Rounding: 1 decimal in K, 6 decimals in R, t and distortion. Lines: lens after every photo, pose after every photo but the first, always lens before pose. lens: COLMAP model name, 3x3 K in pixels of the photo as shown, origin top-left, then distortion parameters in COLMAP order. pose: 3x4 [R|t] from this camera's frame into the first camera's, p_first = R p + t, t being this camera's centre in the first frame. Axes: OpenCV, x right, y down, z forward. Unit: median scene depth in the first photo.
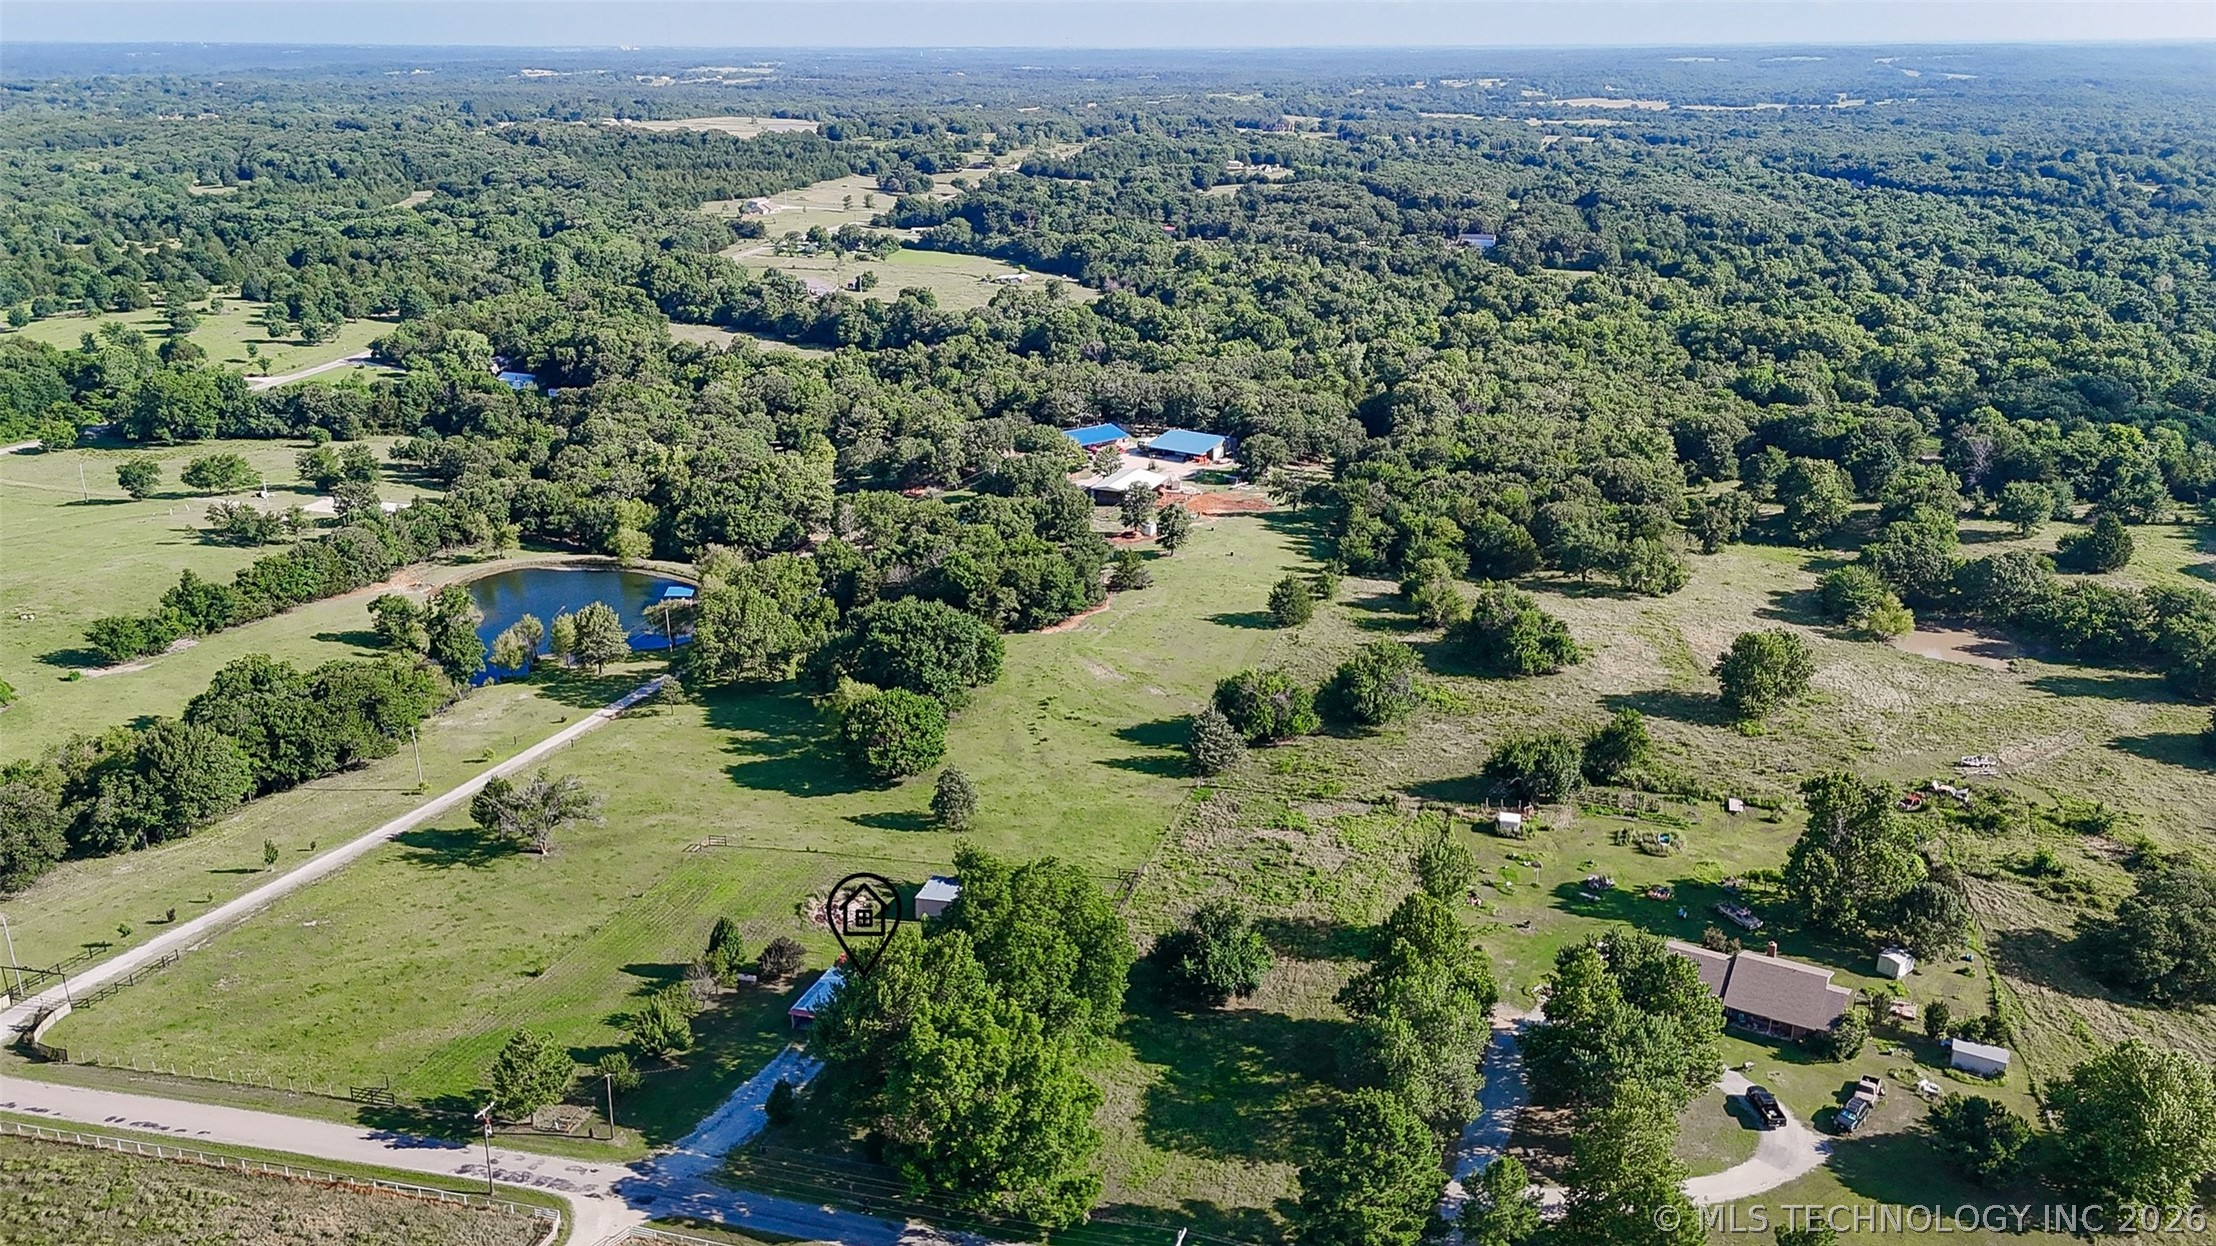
lens RADIAL K [[1676.6, 0, 1120.8], [0, 1676.6, 622.1], [0, 0, 1]] dist [0.082523, -0.096549]
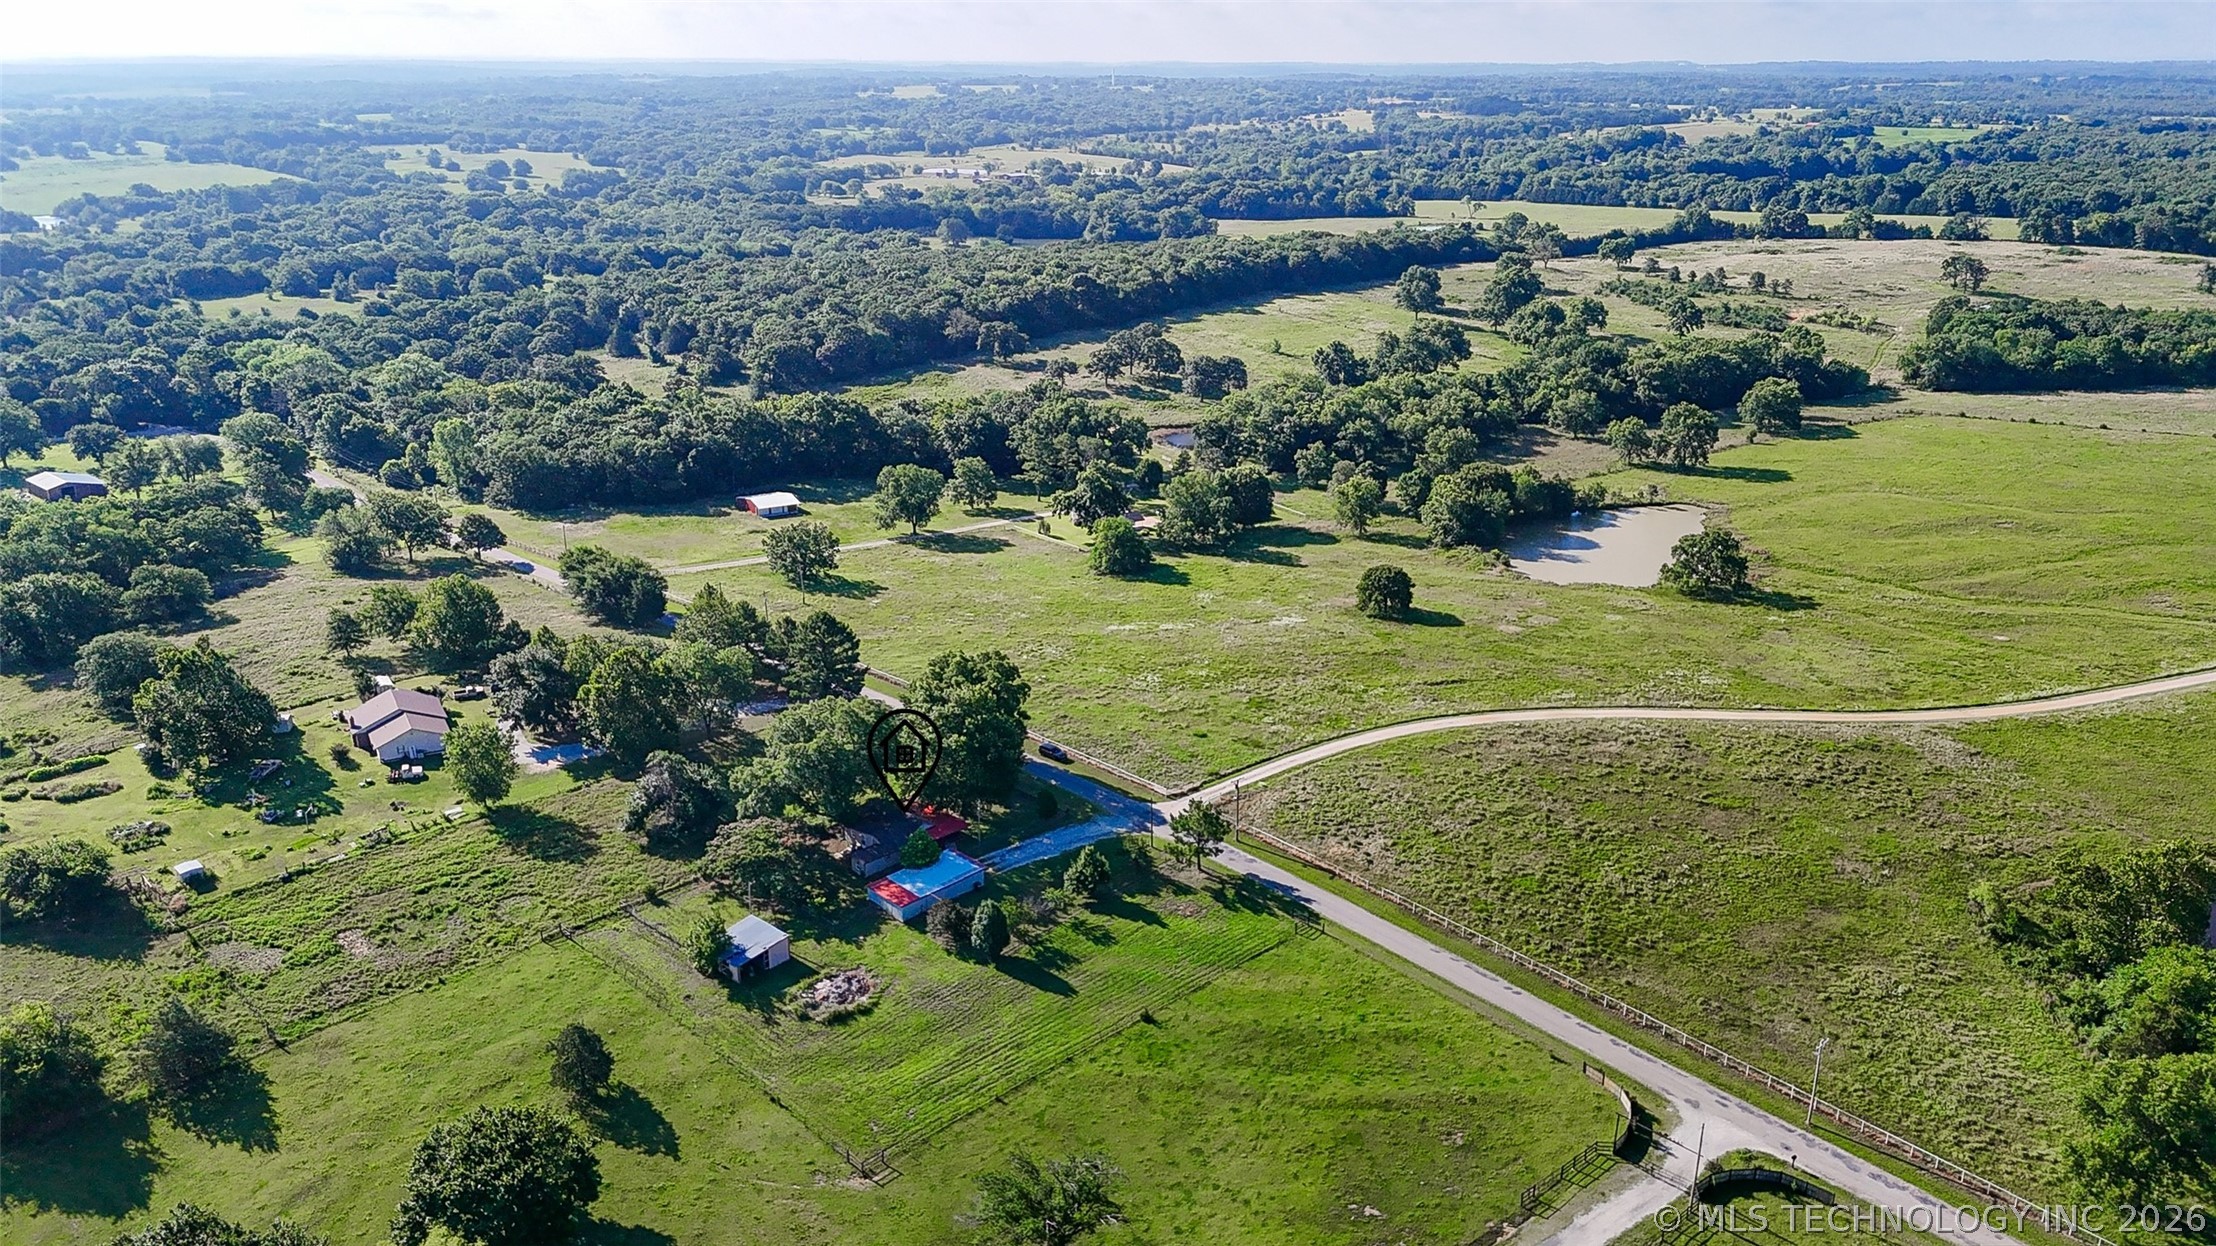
lens RADIAL K [[1597.3, 0, 1140.9], [0, 1597.3, 624.9], [0, 0, 1]] dist [0.048916, -0.054891]
pose [[-0.868461, -0.168847, 0.466118, -0.317116], [0.152997, 0.803037, 0.575954, -0.216324], [-0.471558, 0.571509, -0.671574, 0.648887]]
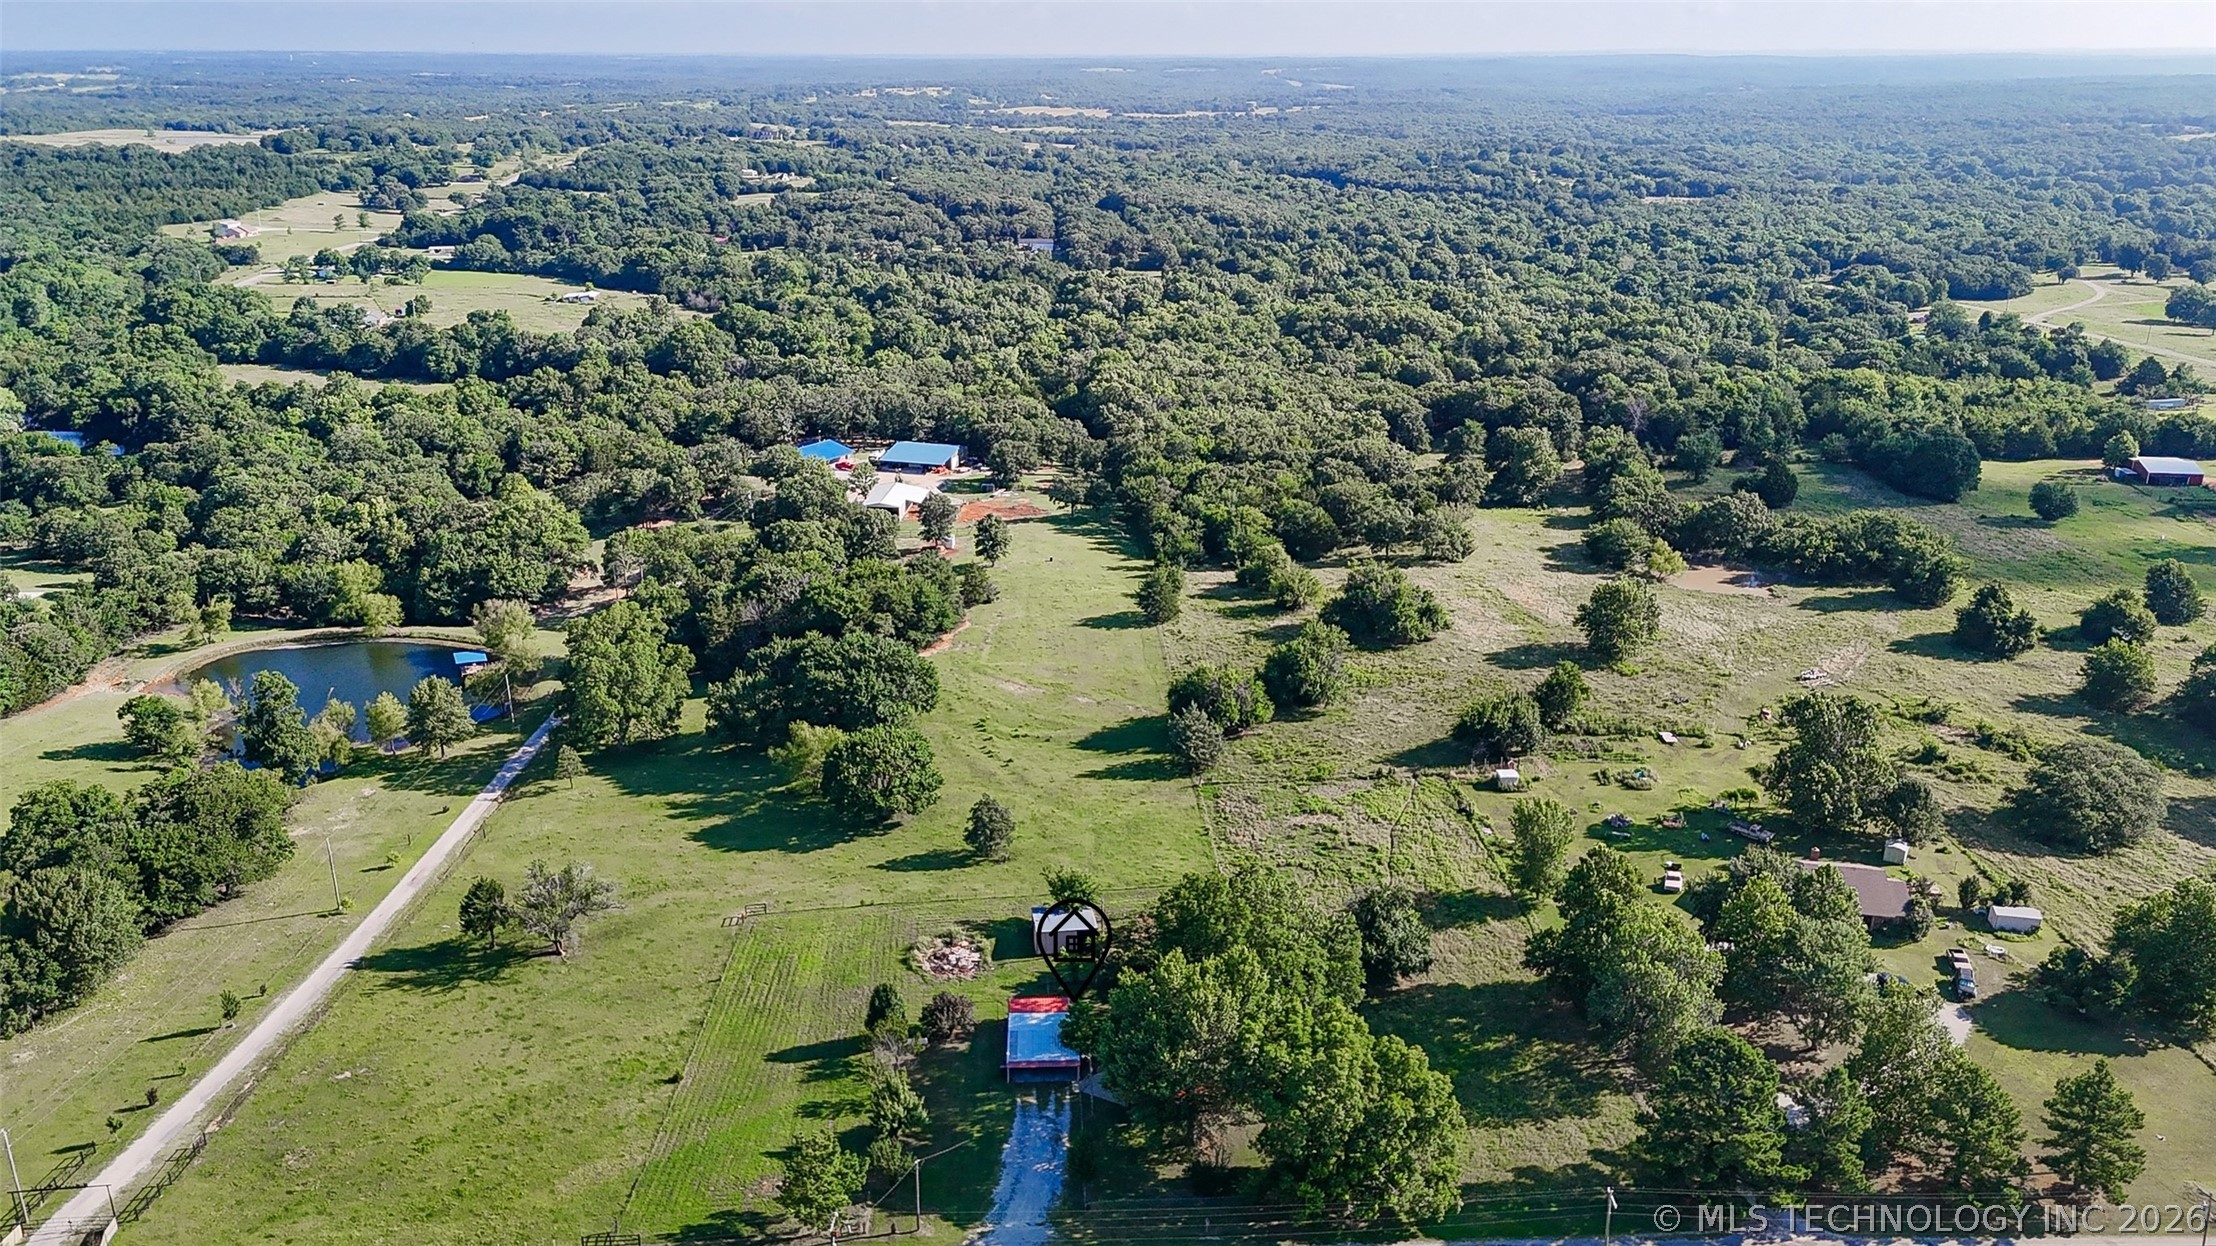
lens RADIAL K [[1676.6, 0, 1120.8], [0, 1676.6, 622.1], [0, 0, 1]] dist [0.082523, -0.096549]
pose [[0.946730, -0.102090, 0.305419, -0.161493], [0.103437, 0.994566, 0.011814, -0.008710], [-0.304965, 0.020407, 0.952145, 0.030043]]
